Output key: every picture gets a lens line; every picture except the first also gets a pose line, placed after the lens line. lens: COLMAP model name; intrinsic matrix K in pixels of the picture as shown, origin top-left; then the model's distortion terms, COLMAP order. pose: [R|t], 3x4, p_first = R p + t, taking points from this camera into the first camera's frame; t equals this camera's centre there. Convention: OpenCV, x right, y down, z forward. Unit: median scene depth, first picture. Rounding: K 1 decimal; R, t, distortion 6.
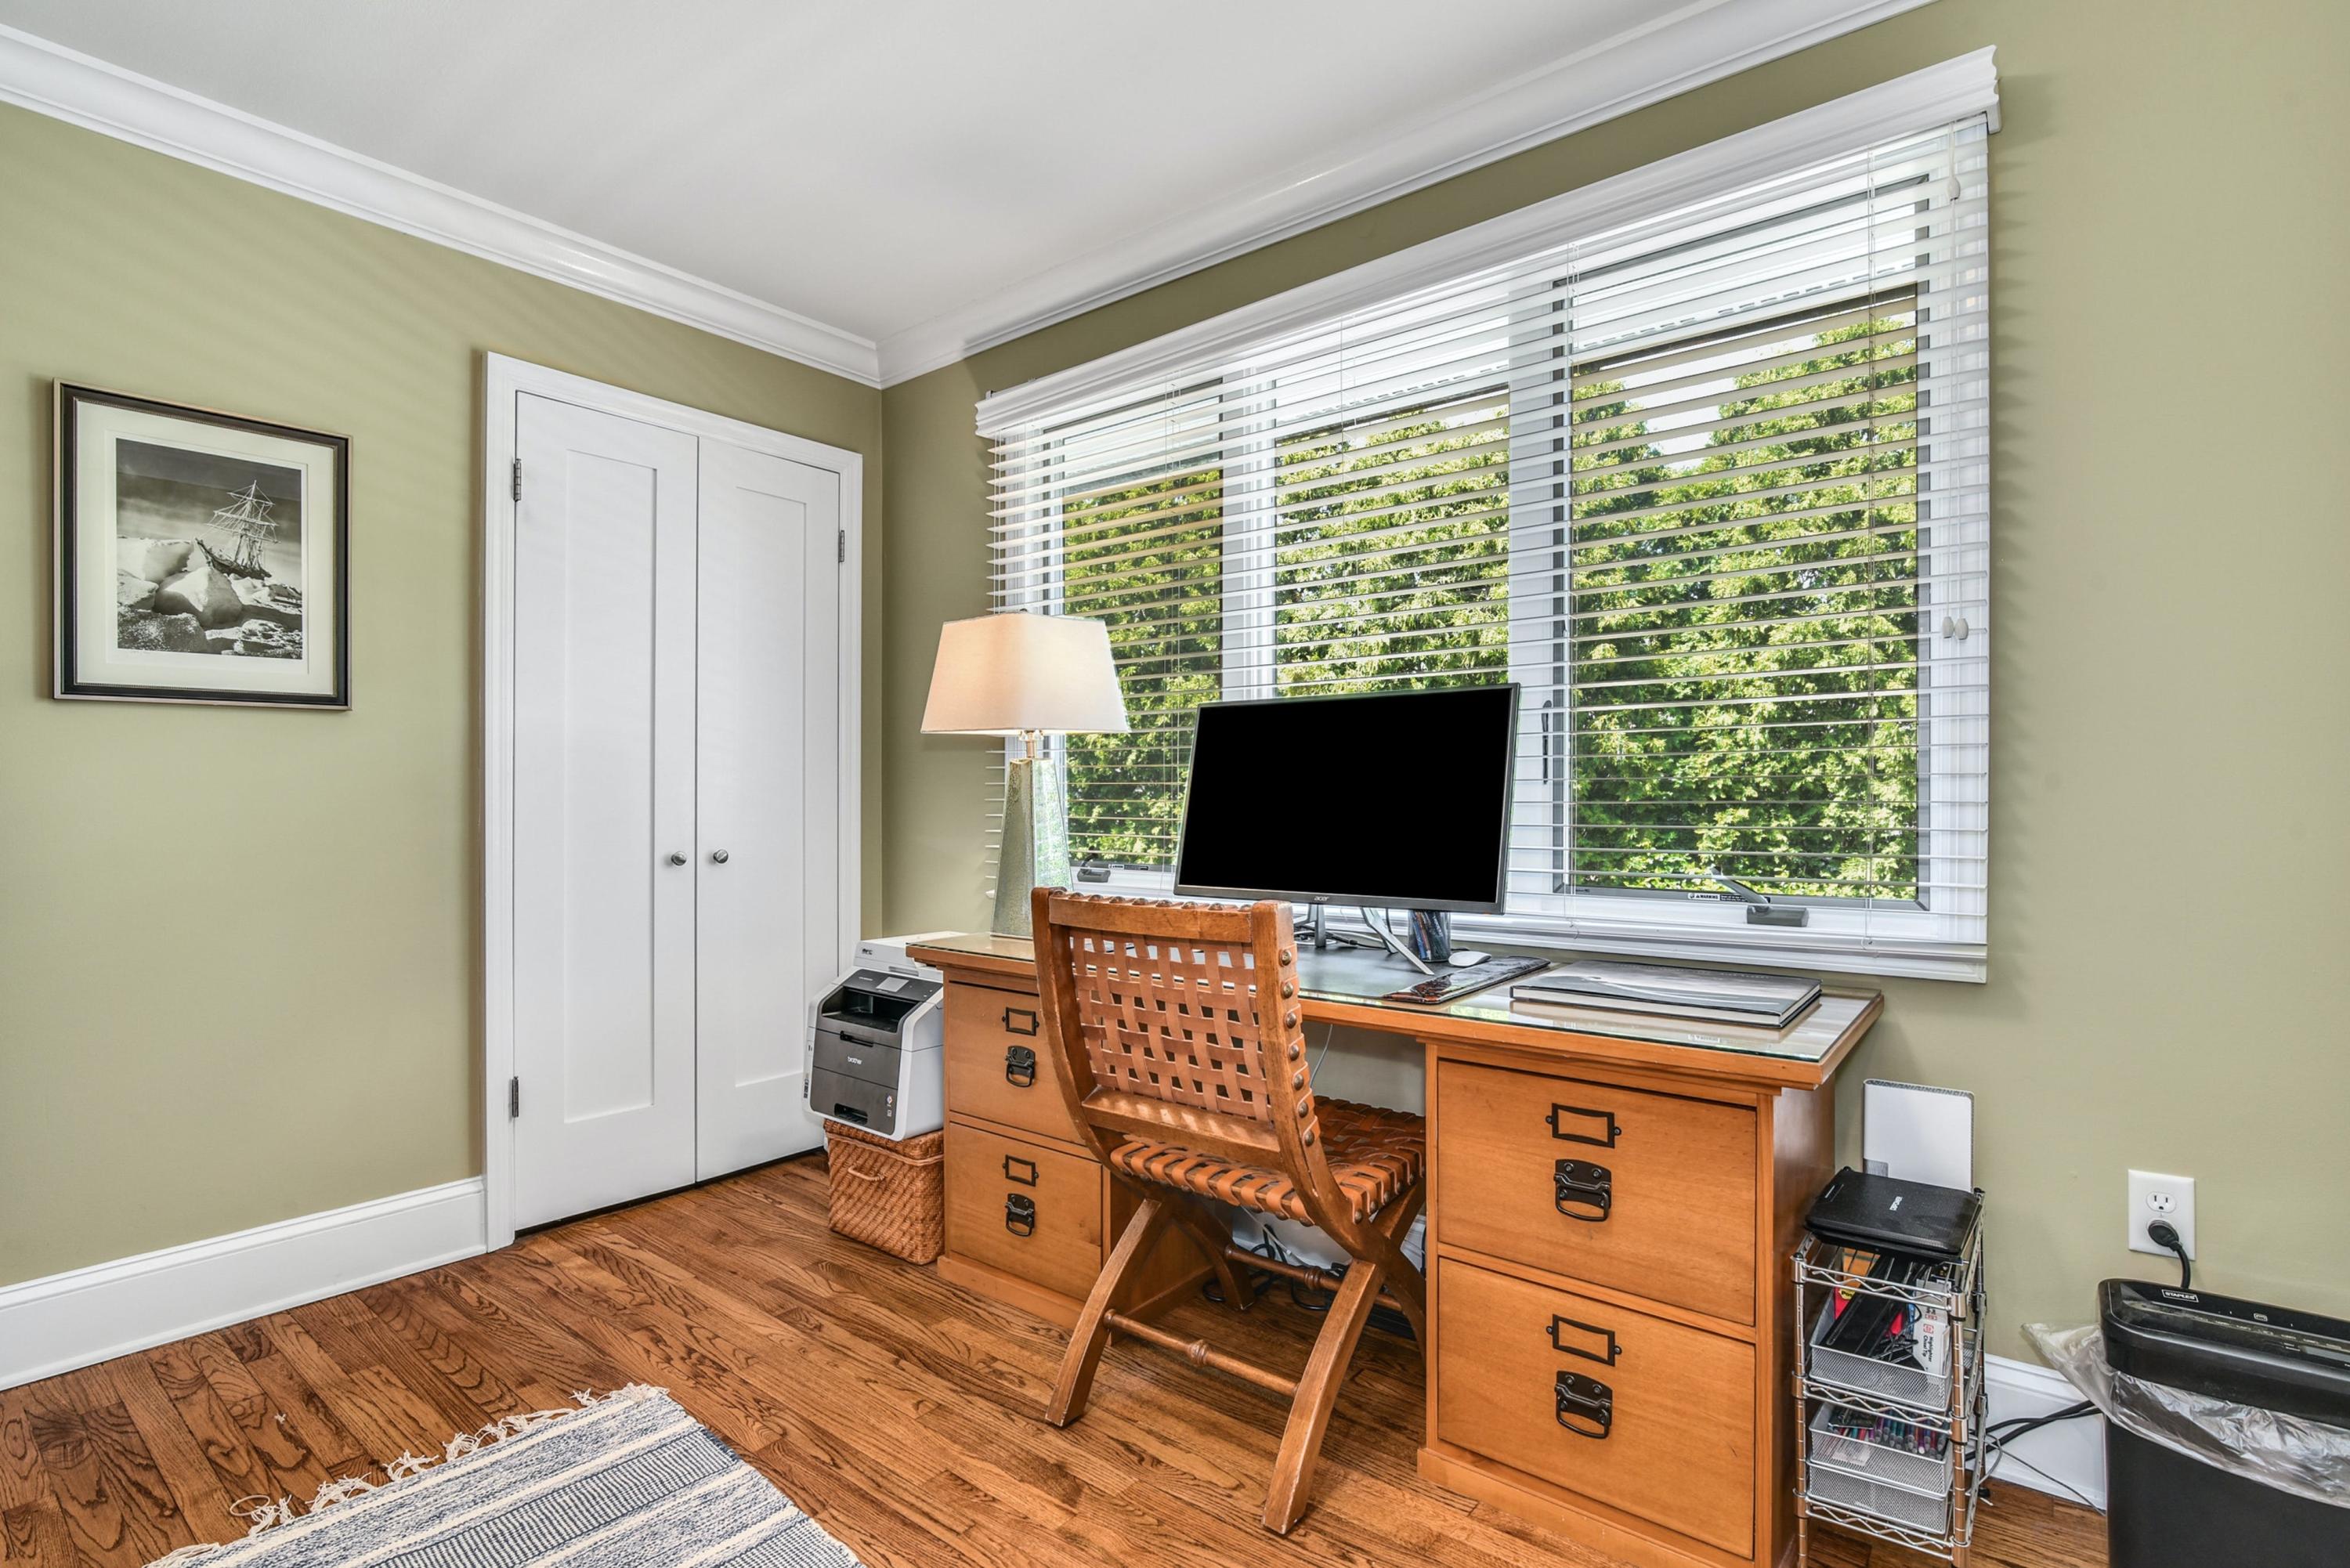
lens RADIAL K [[1124.1, 0, 1175.0], [0, 1124.1, 784.0], [0, 0, 1]] dist [-0.020586, 0.000187]
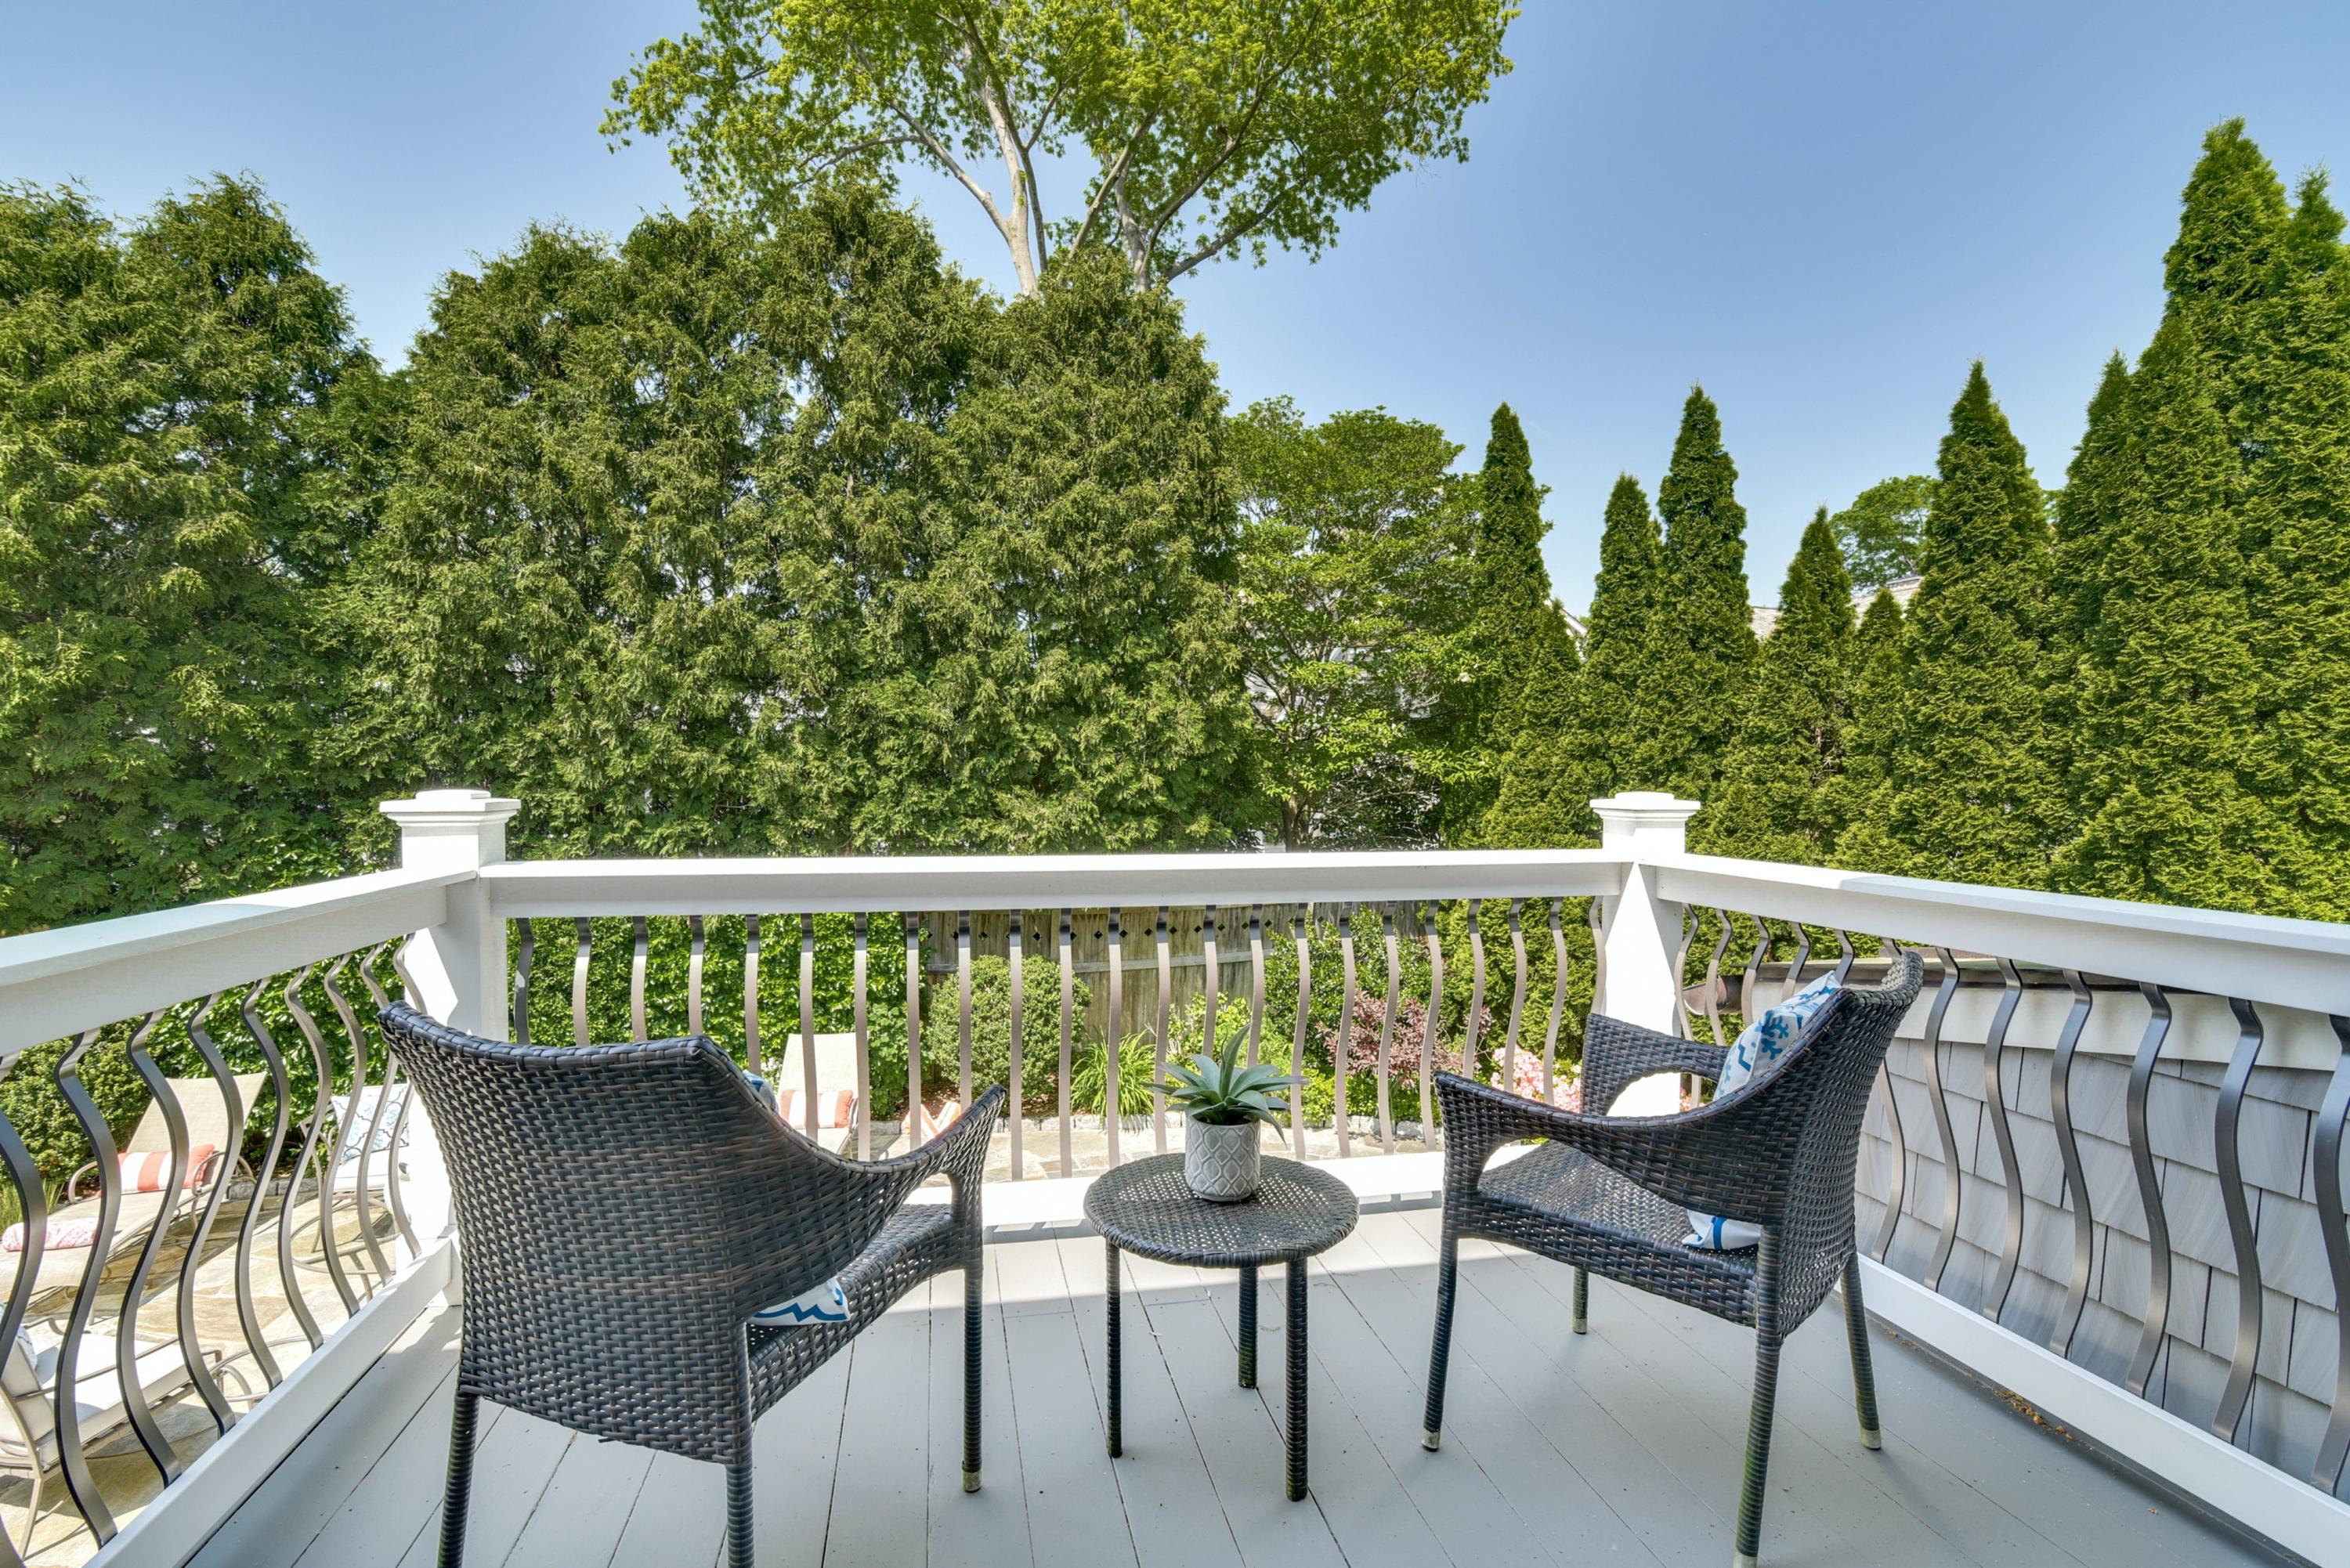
lens RADIAL K [[1124.1, 0, 1175.0], [0, 1124.1, 784.0], [0, 0, 1]] dist [-0.020586, 0.000187]
pose [[0.633744, -0.002763, 0.773538, 0.236118], [-0.010507, 0.999871, 0.012180, 0.001066], [-0.773471, -0.015847, 0.633633, 0.046803]]
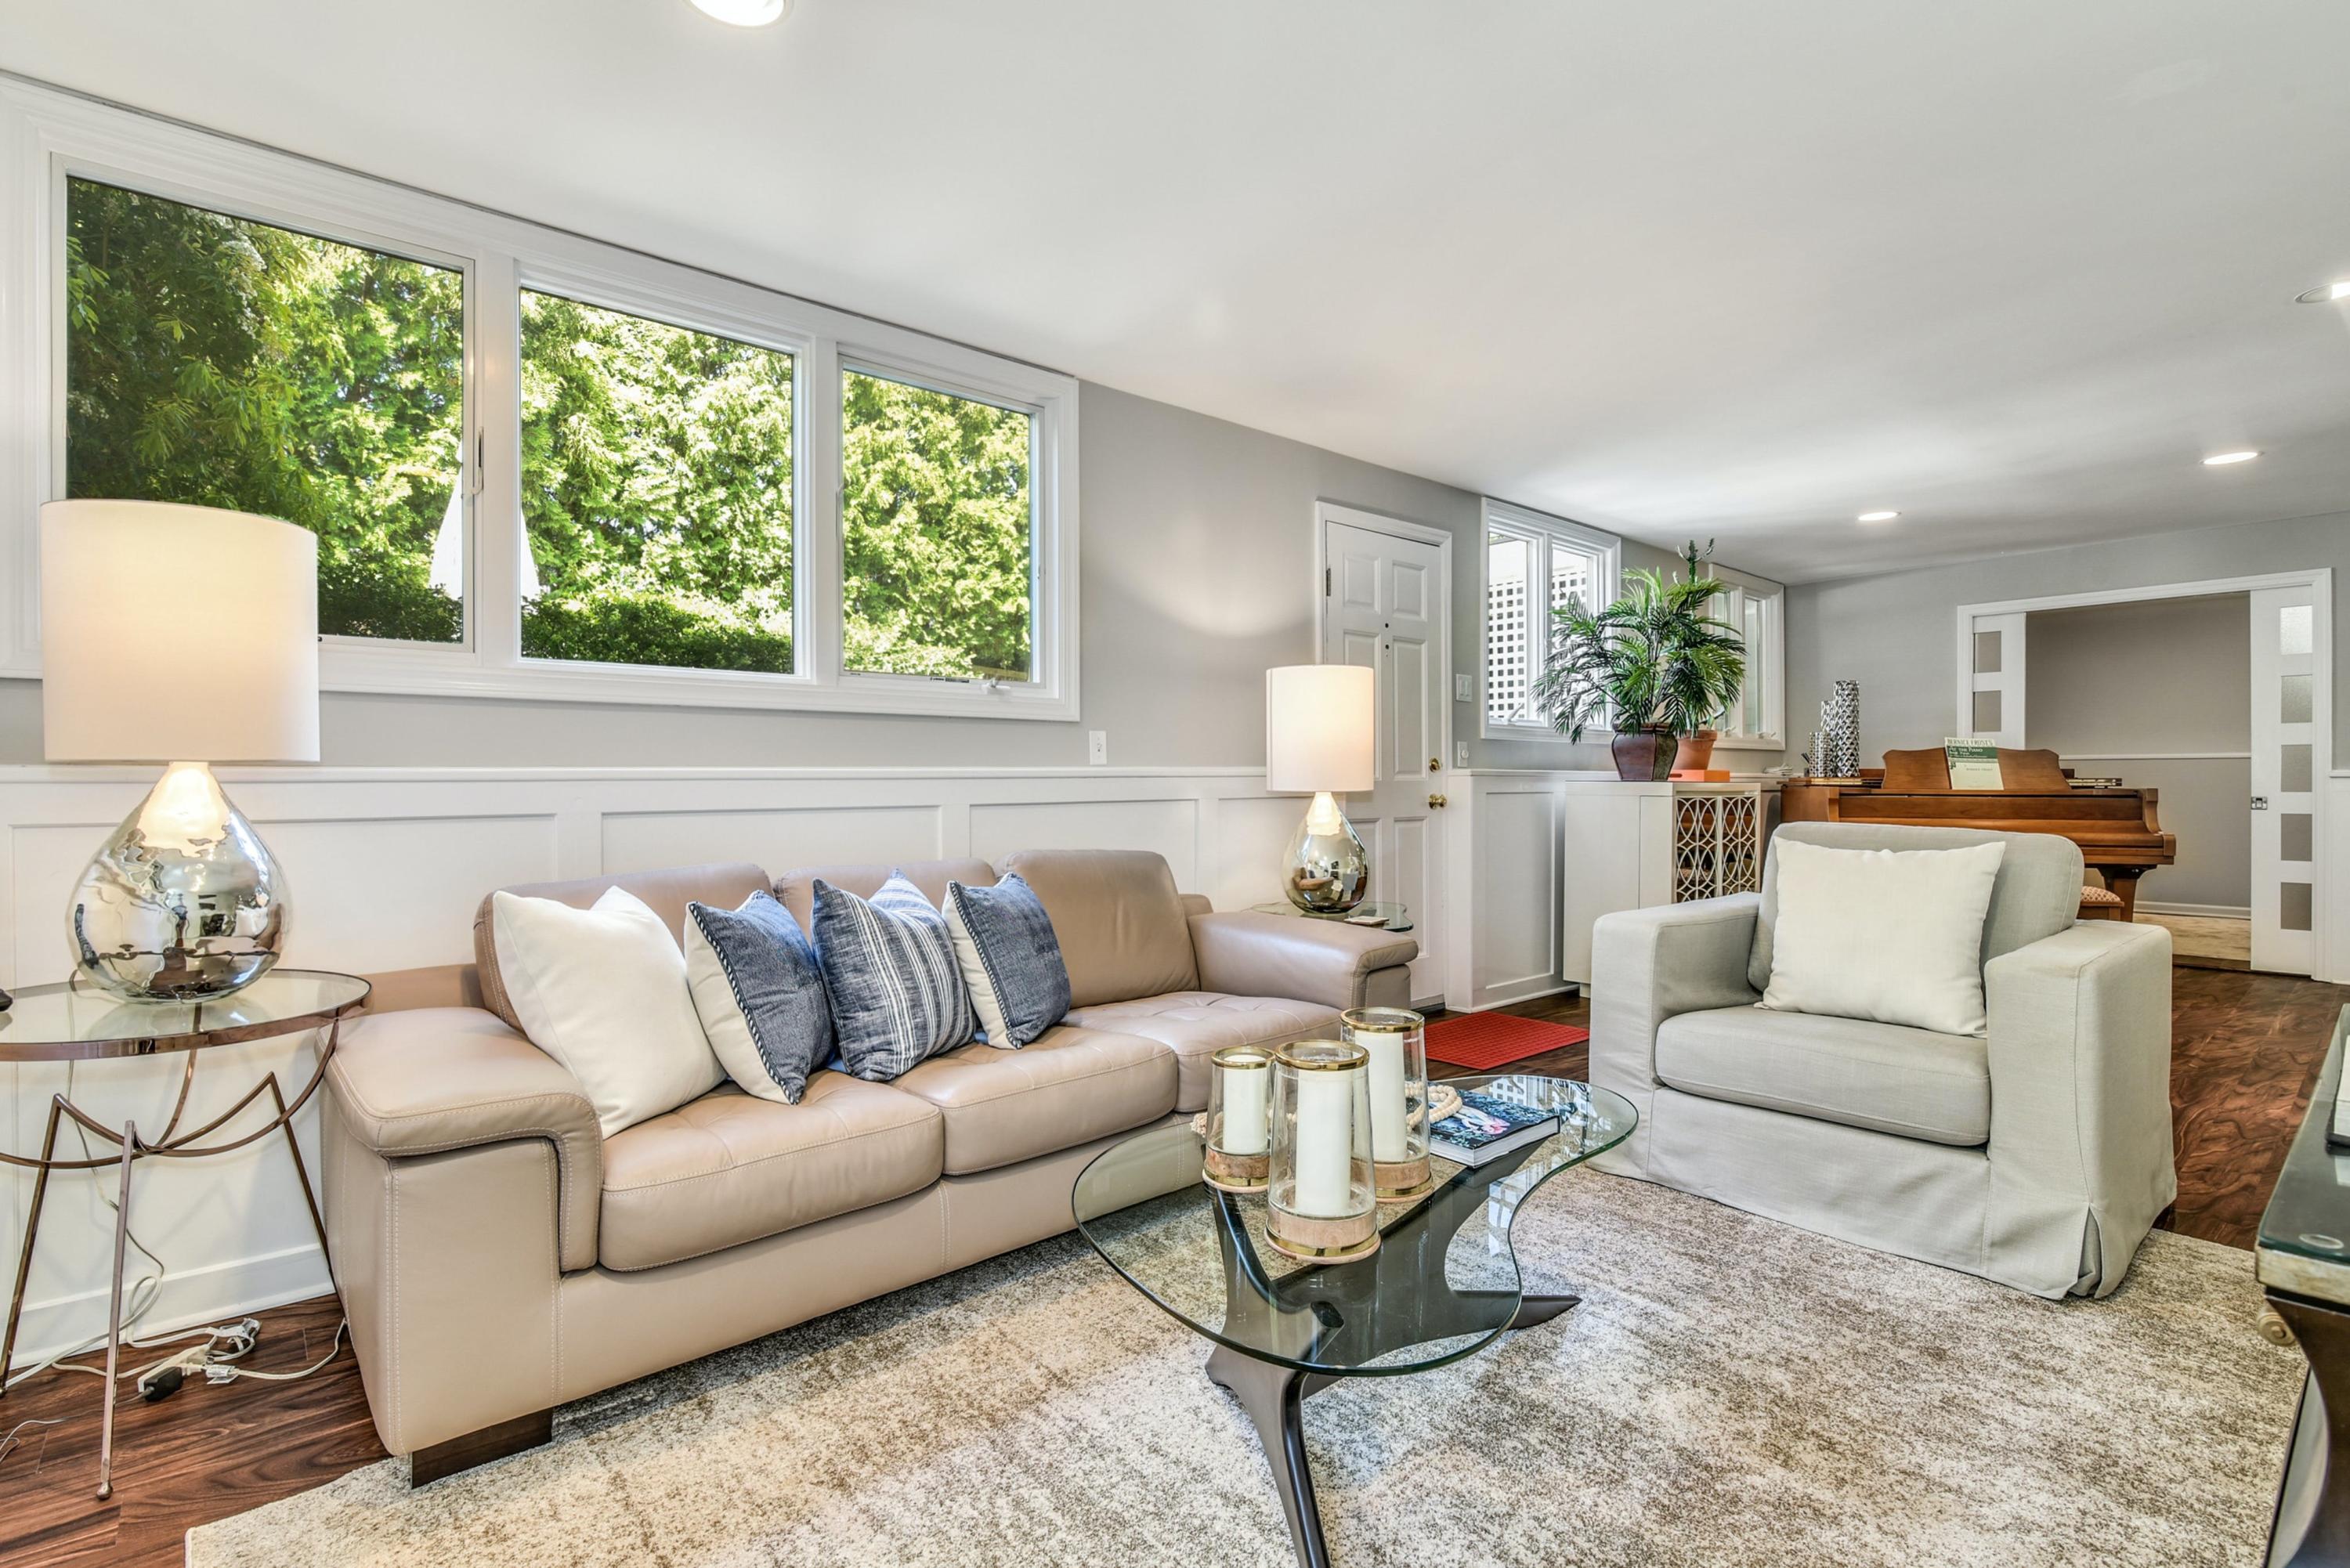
lens RADIAL K [[1124.1, 0, 1175.0], [0, 1124.1, 784.0], [0, 0, 1]] dist [-0.020586, 0.000187]
pose [[0.168001, -0.003183, 0.985782, -0.519245], [-0.006948, 0.999966, 0.004413, 0.266455], [-0.985762, -0.007591, 0.167973, 0.317140]]
